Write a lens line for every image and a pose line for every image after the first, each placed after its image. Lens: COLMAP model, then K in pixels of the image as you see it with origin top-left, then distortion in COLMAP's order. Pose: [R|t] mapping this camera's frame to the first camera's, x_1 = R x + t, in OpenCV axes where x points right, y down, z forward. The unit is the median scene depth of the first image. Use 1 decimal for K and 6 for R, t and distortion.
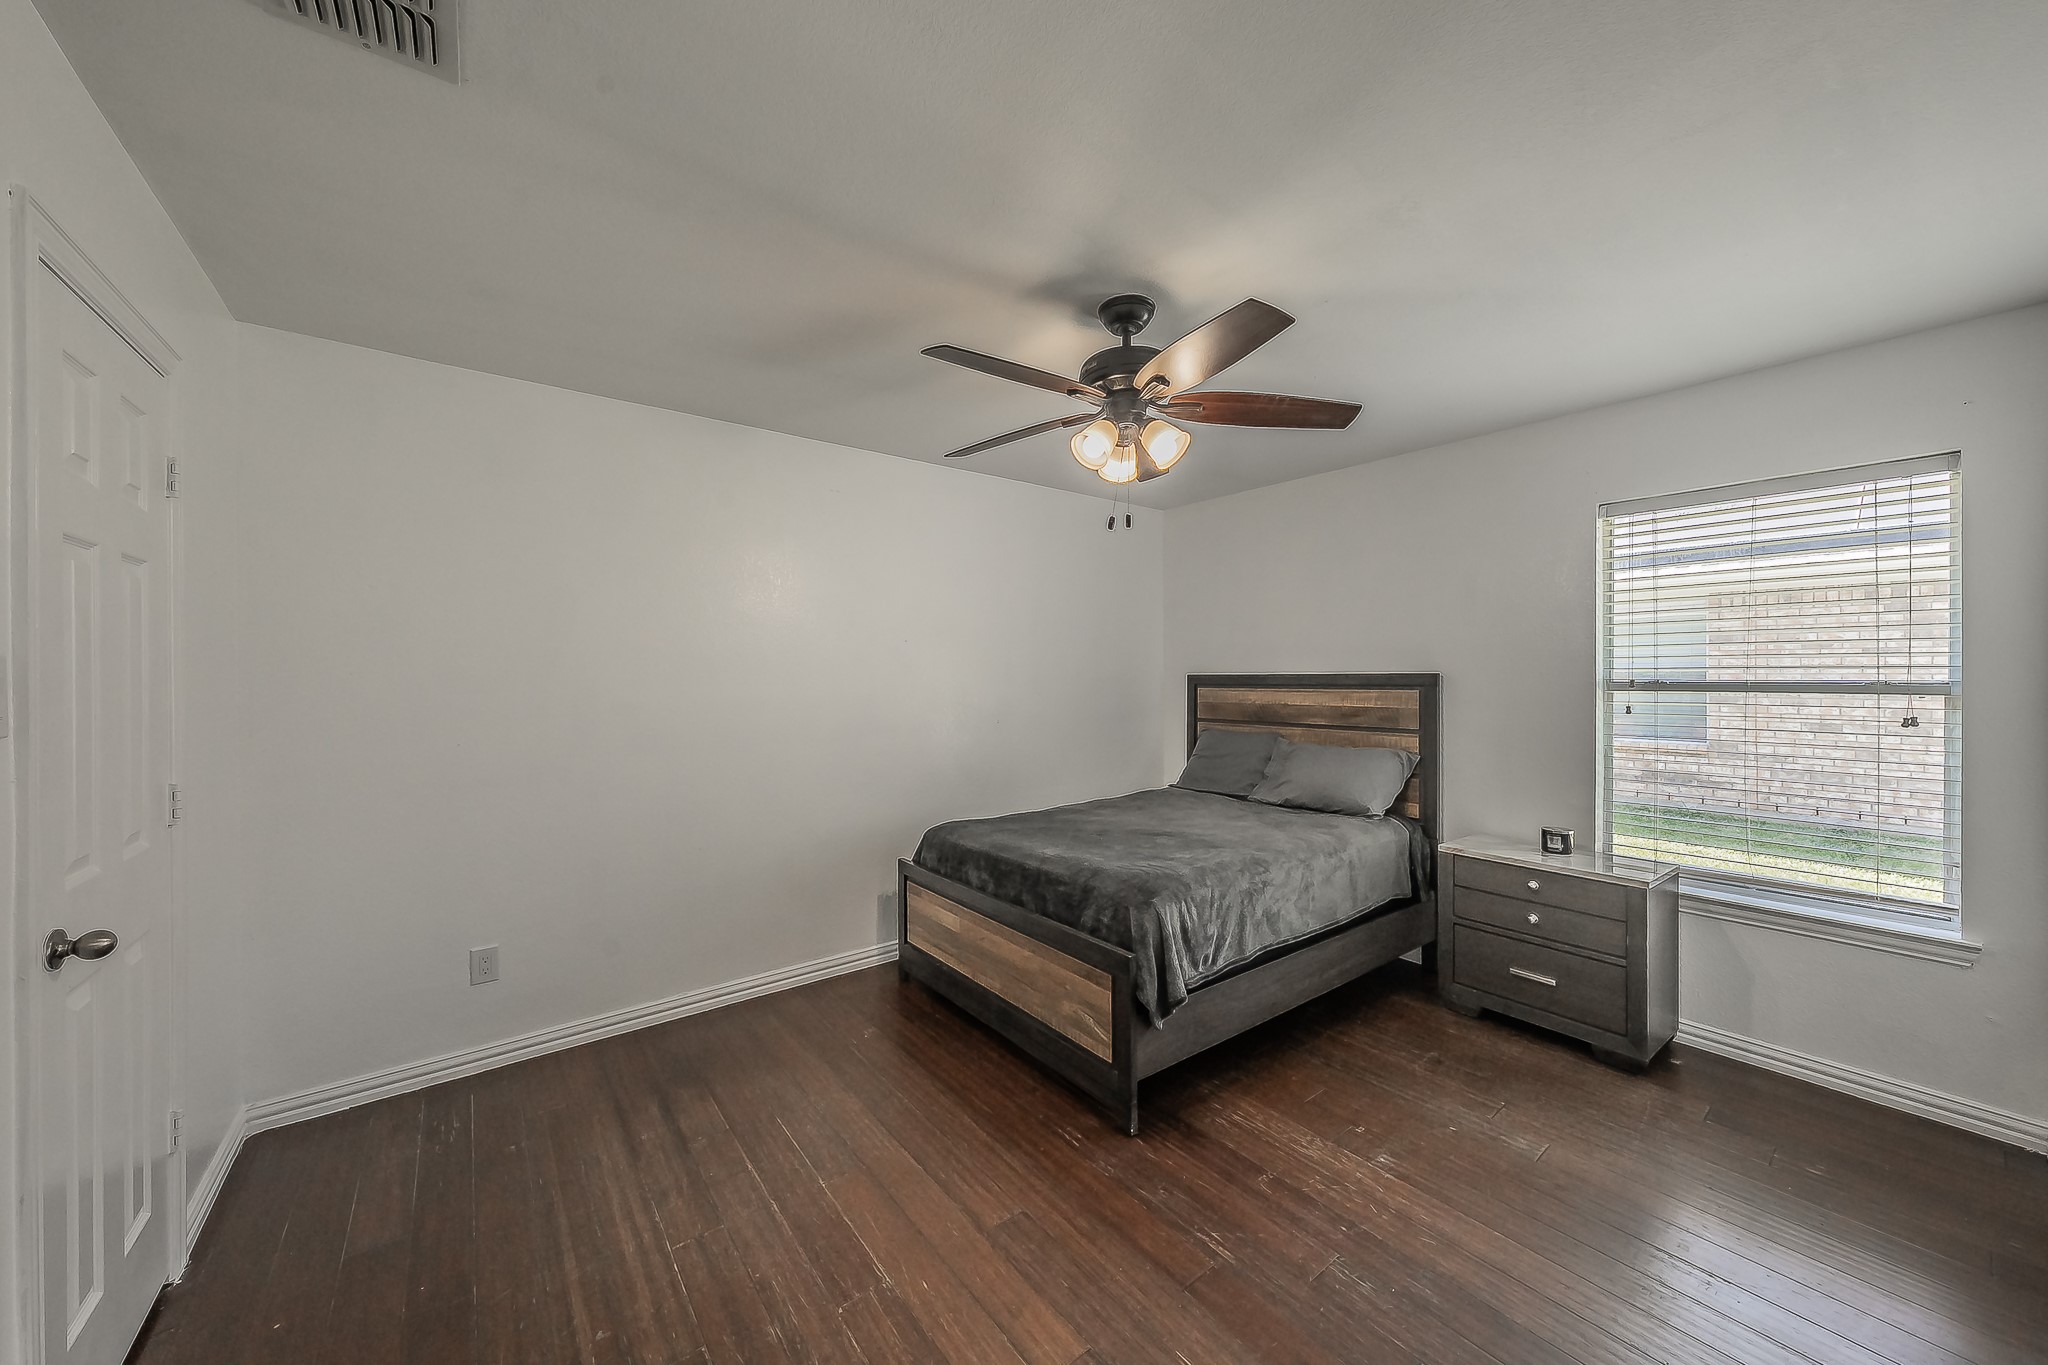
lens RADIAL K [[747.4, 0, 1026.4], [0, 747.4, 674.5], [0, 0, 1]] dist [-0.002180, -0.000381]
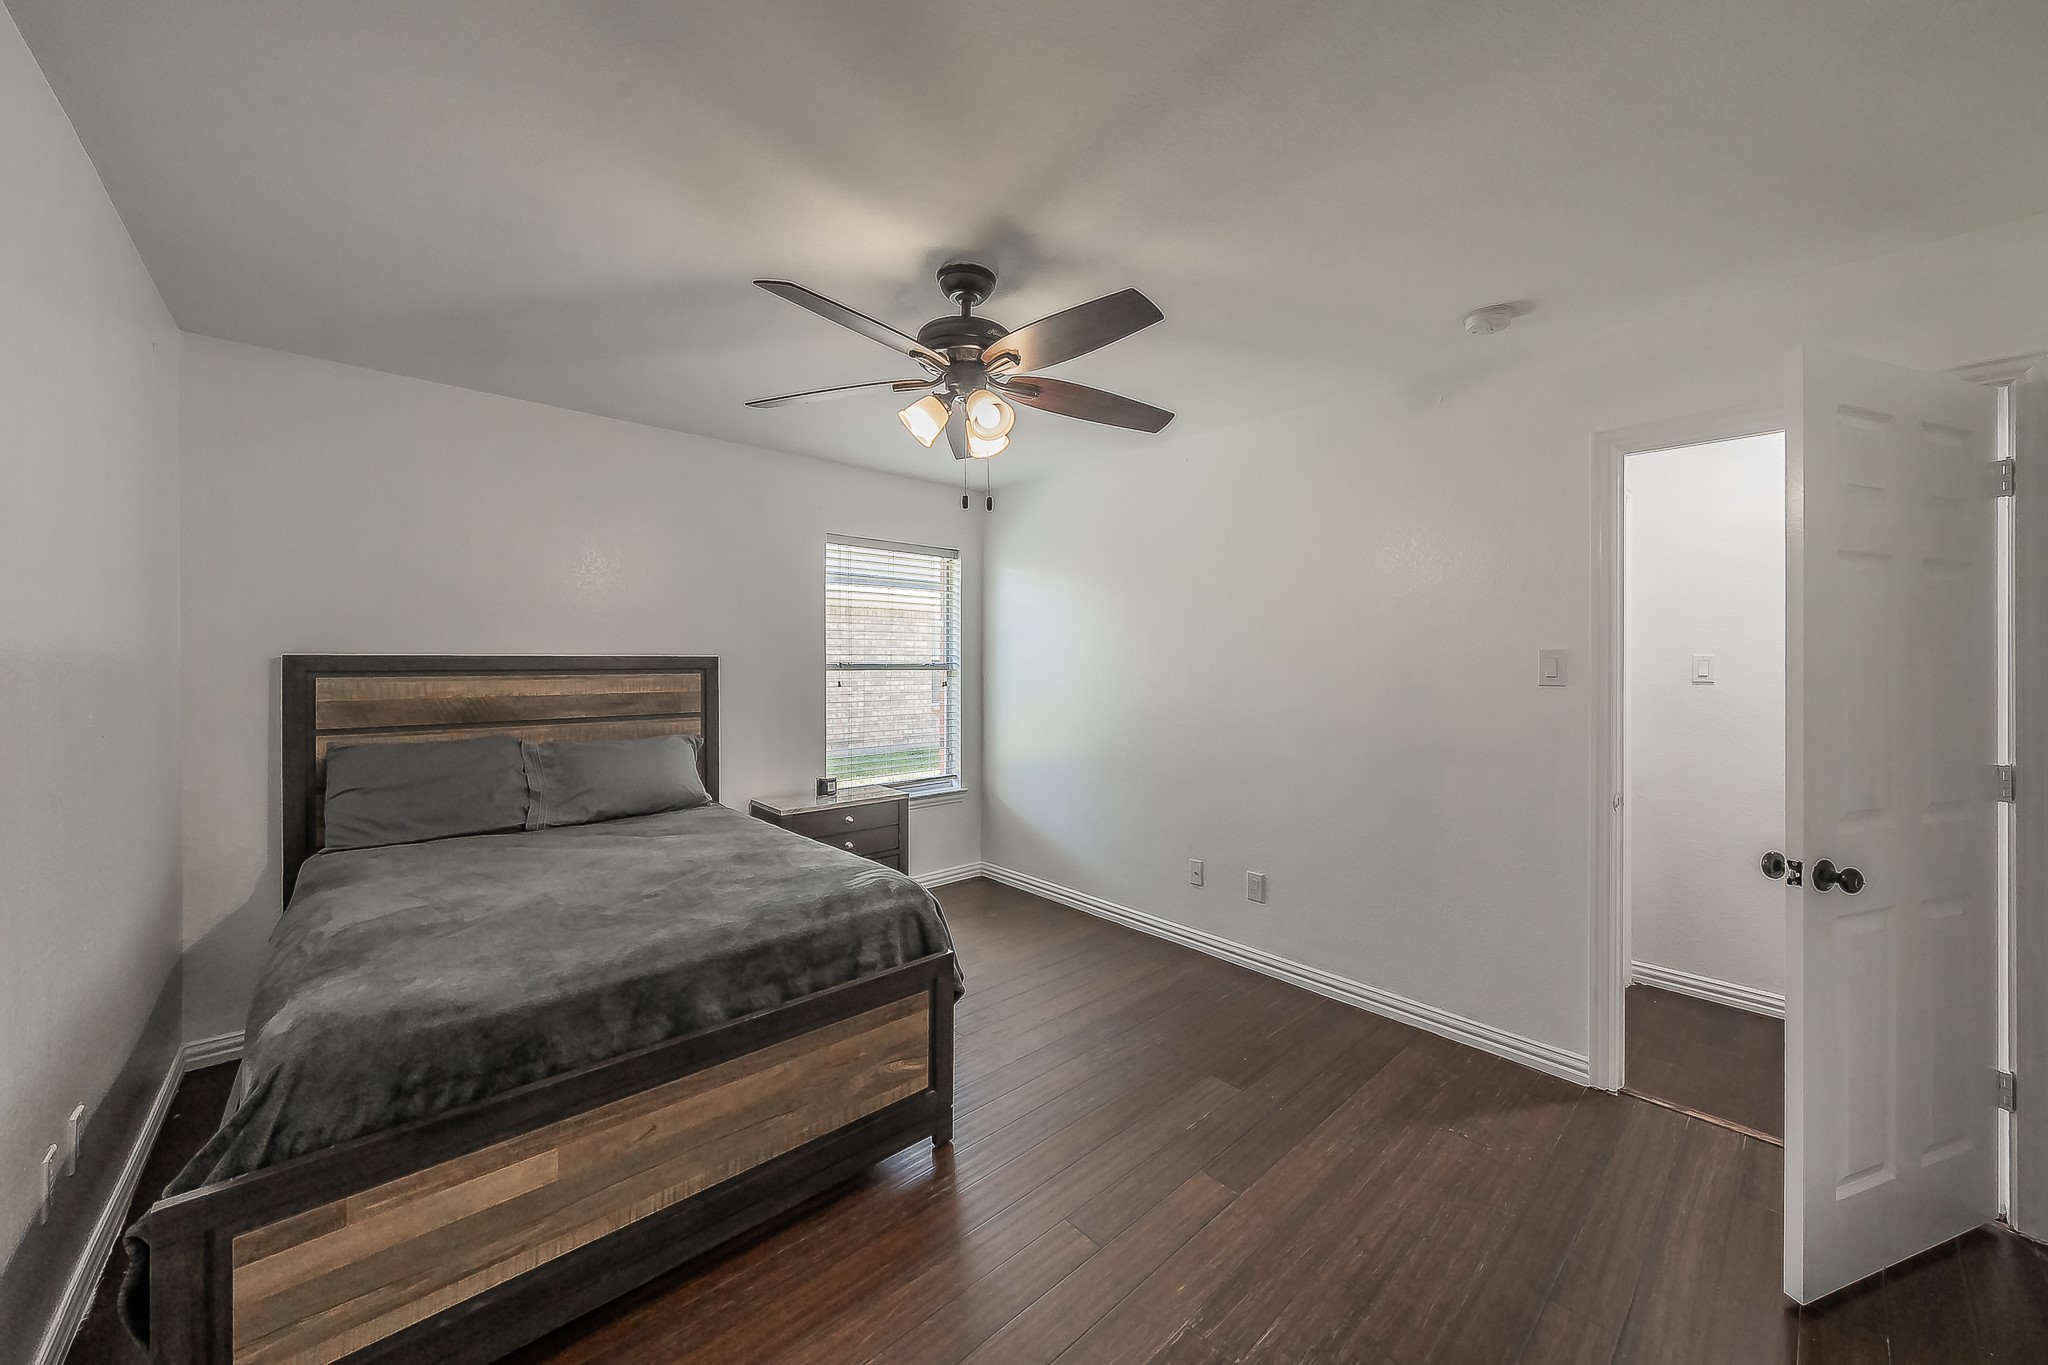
lens RADIAL K [[747.4, 0, 1068.0], [0, 747.4, 661.1], [0, 0, 1]] dist [-0.002180, -0.000381]
pose [[-0.123421, 0.002216, 0.992352, -0.578910], [-0.003561, 0.999990, -0.002676, 0.005962], [-0.992348, -0.003864, -0.123412, 0.681676]]
